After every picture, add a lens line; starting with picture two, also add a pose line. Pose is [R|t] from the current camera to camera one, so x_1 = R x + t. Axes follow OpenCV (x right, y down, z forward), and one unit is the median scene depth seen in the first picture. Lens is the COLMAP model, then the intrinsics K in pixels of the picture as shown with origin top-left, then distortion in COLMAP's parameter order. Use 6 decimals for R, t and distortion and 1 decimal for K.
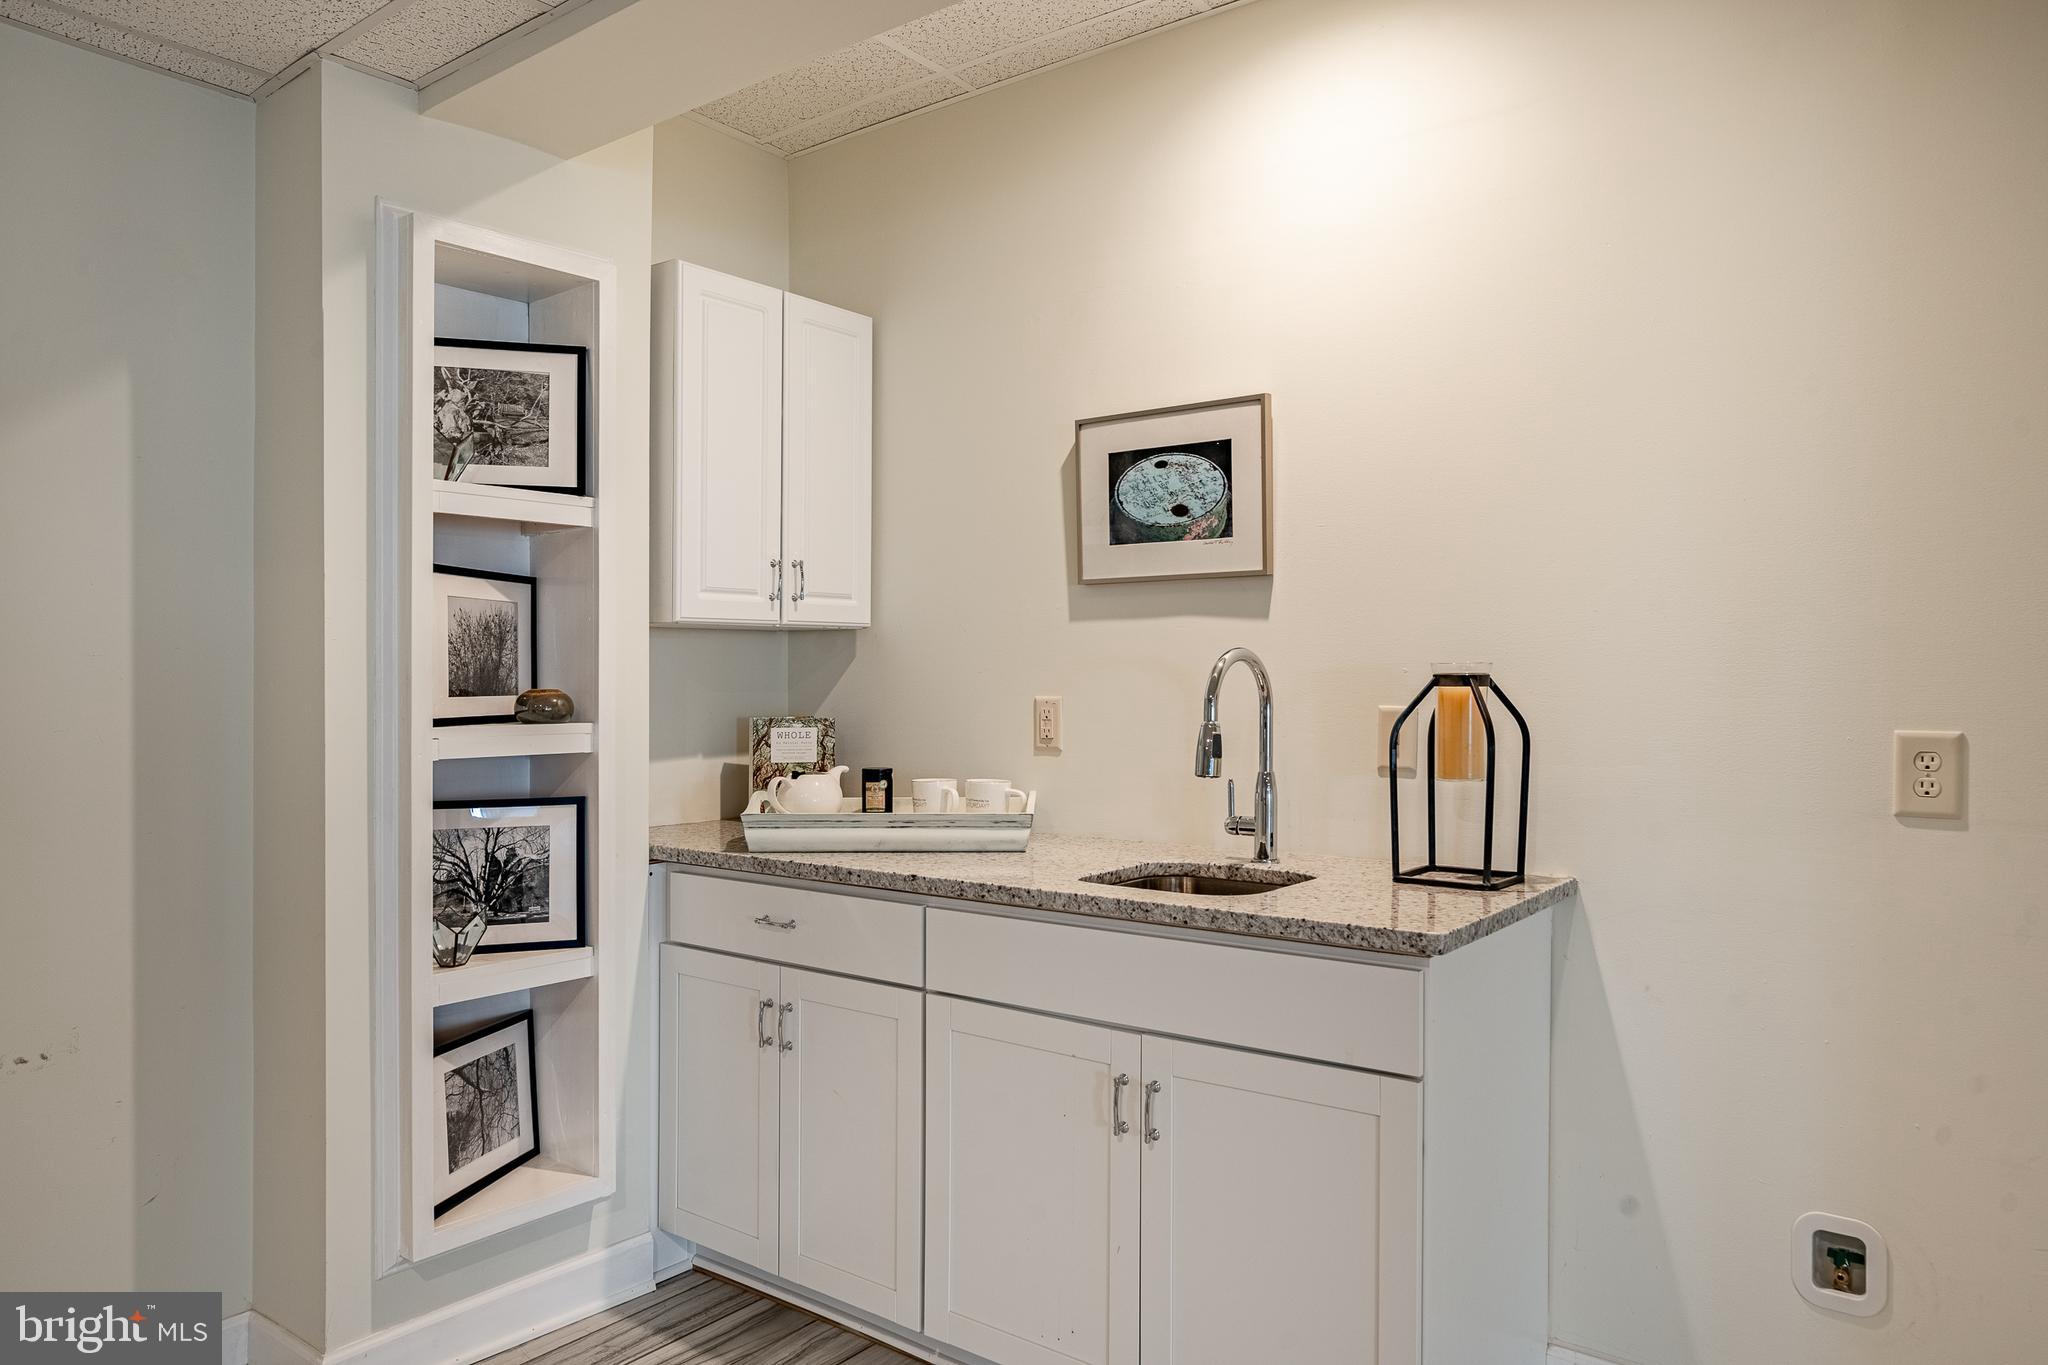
lens RADIAL K [[1332.0, 0, 1012.0], [0, 1332.0, 696.0], [0, 0, 1]] dist [-0.005911, 0.005101]
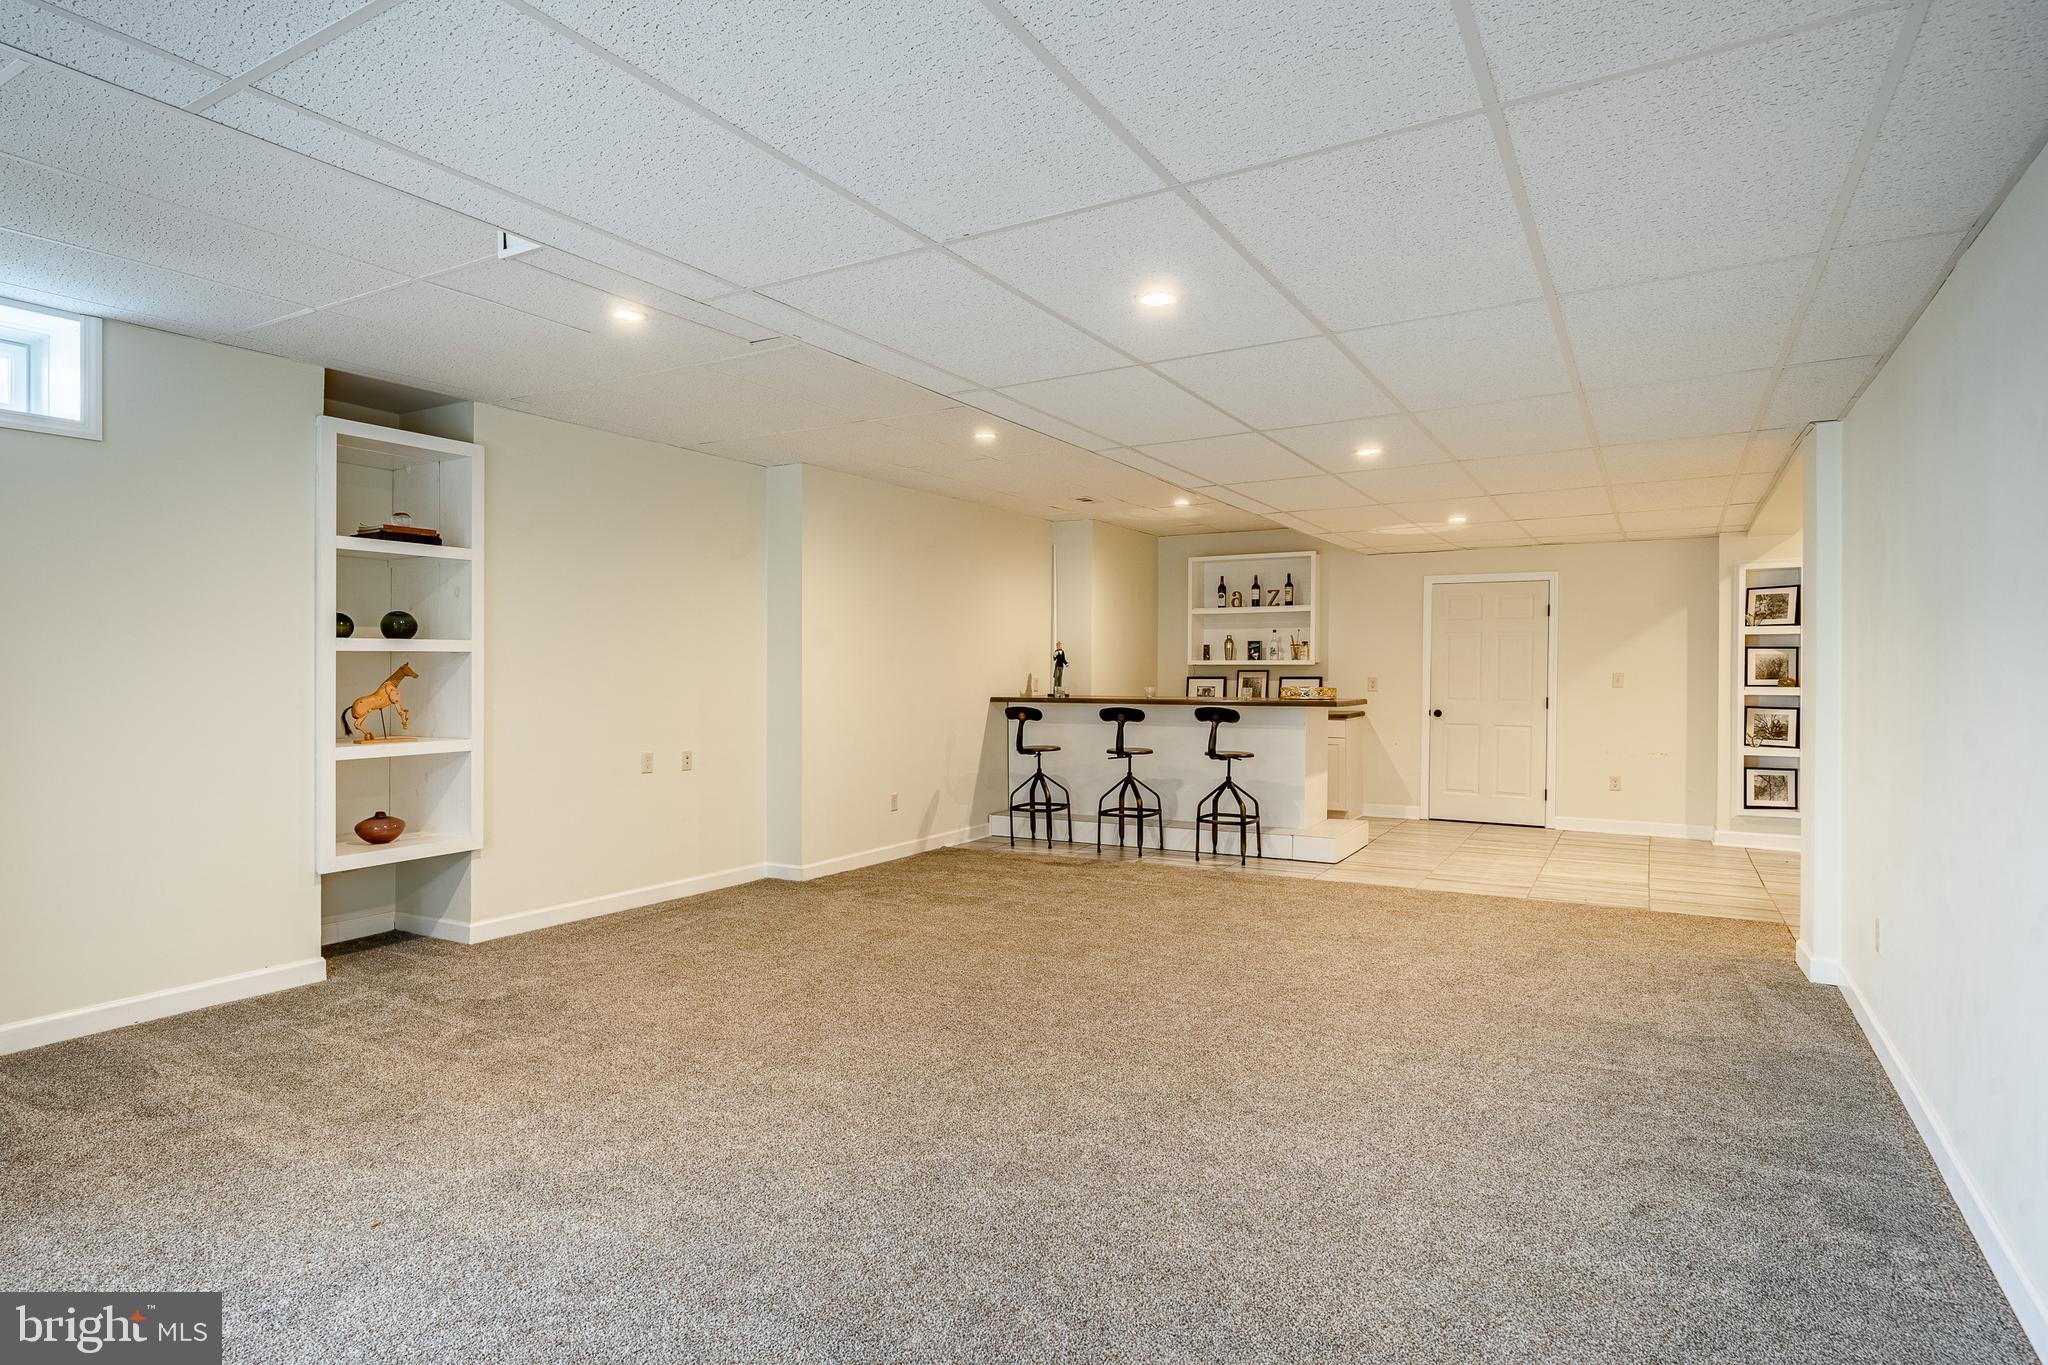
lens RADIAL K [[1171.2, 0, 987.8], [0, 1171.2, 673.4], [0, 0, 1]] dist [-0.001737, -0.001464]
pose [[0.110653, 0.005254, -0.993845, 2.618023], [-0.016345, 0.999860, 0.003466, 0.007146], [0.993725, 0.015860, 0.110723, -1.560295]]
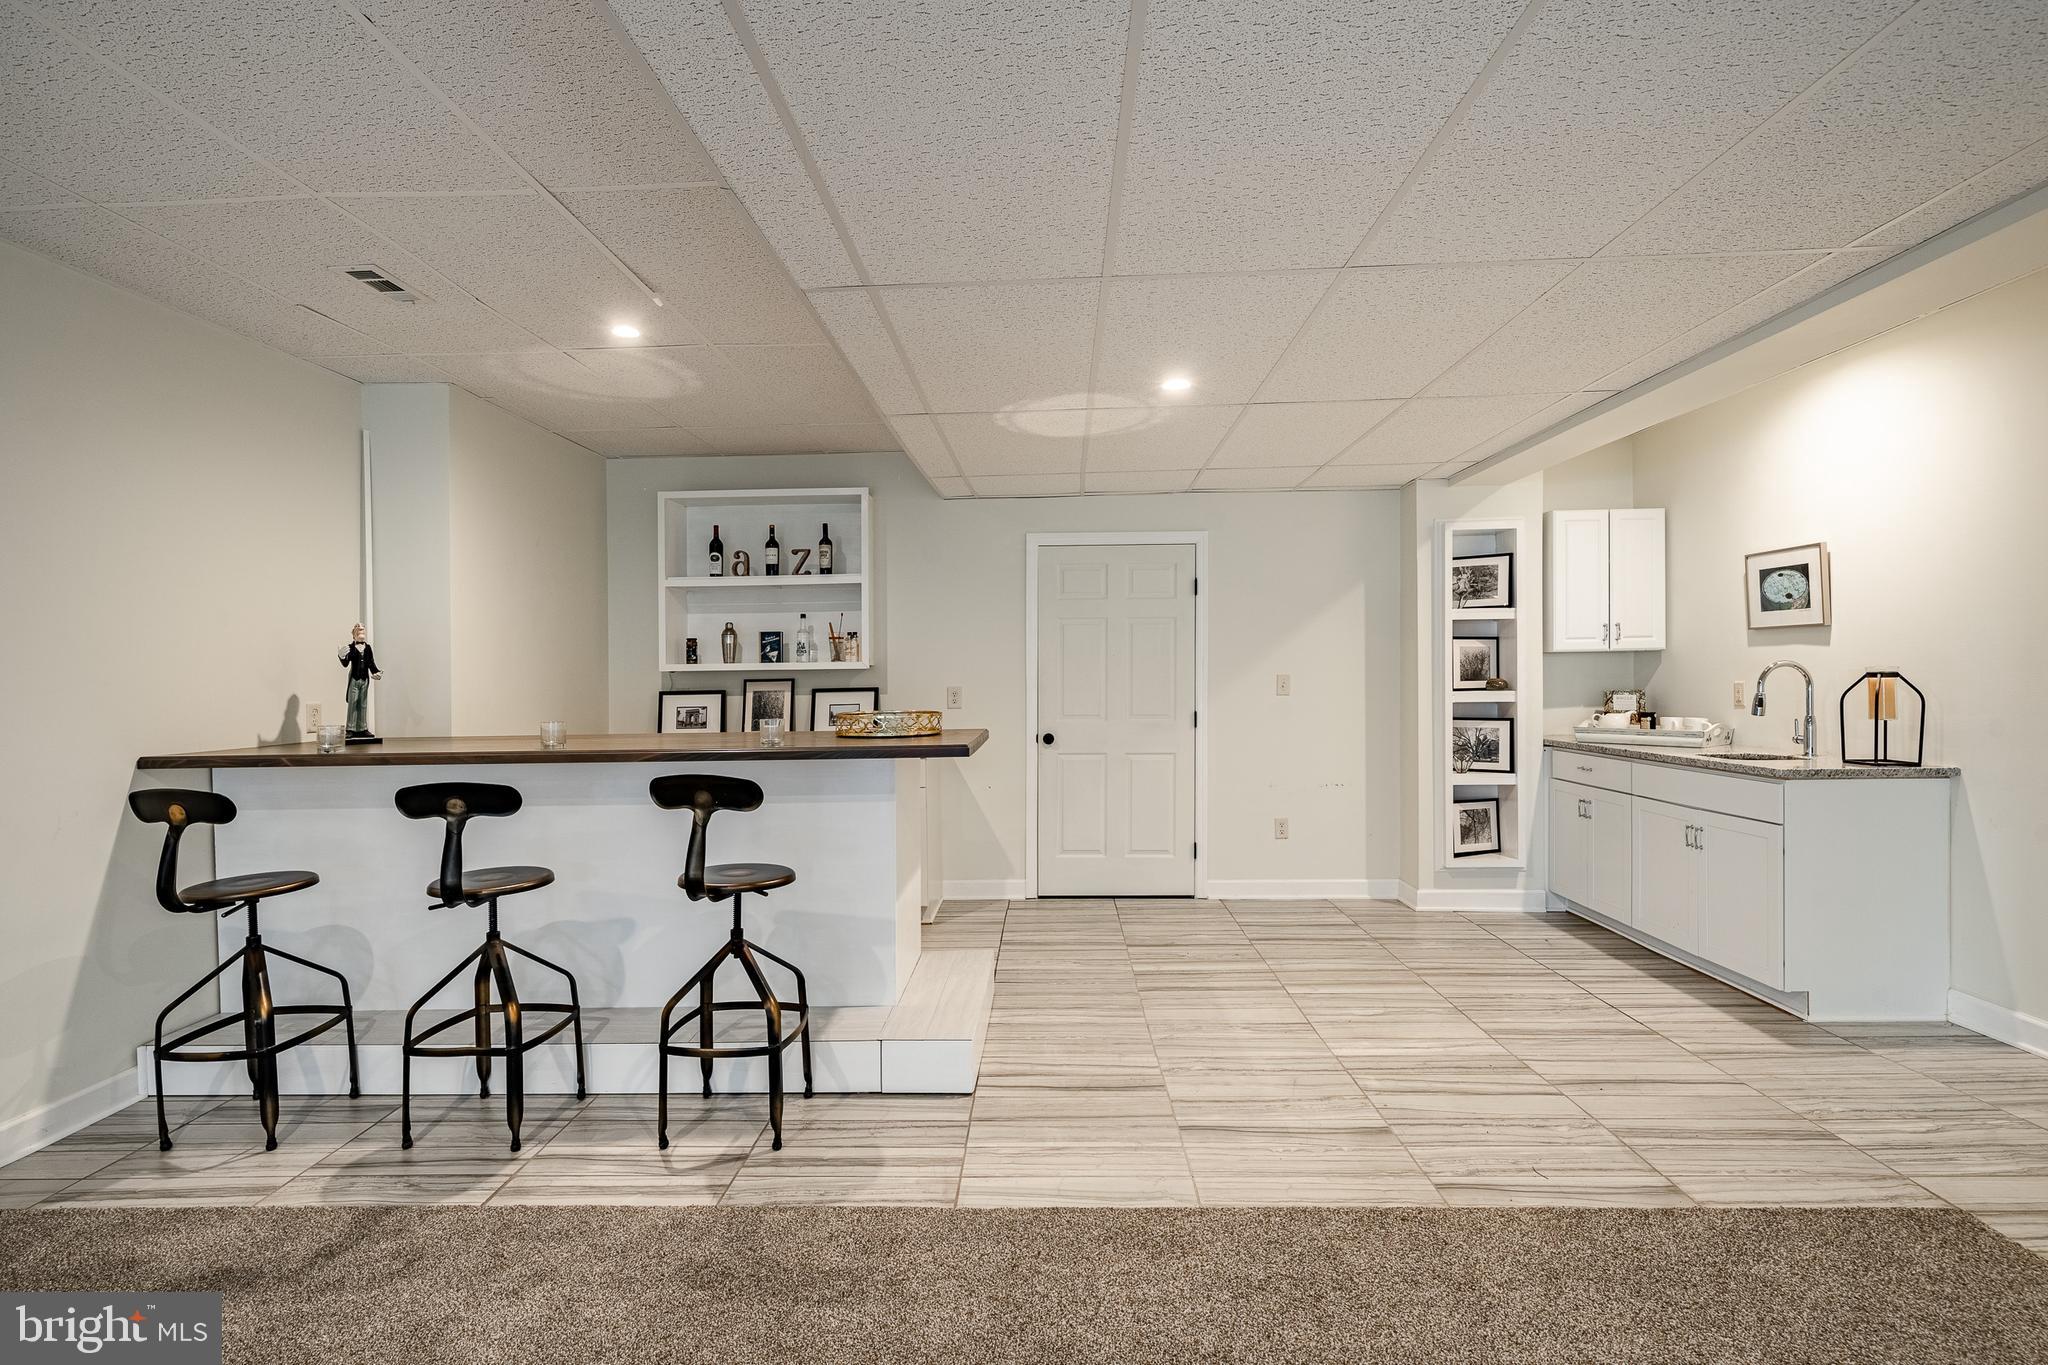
lens RADIAL K [[952.5, 0, 1005.6], [0, 952.5, 673.4], [0, 0, 1]] dist [-0.004345, 0.001795]
pose [[0.564392, -0.005380, -0.825490, 0.693843], [0.000416, 0.999980, -0.006232, -0.003581], [0.825507, 0.003174, 0.564383, -0.943965]]
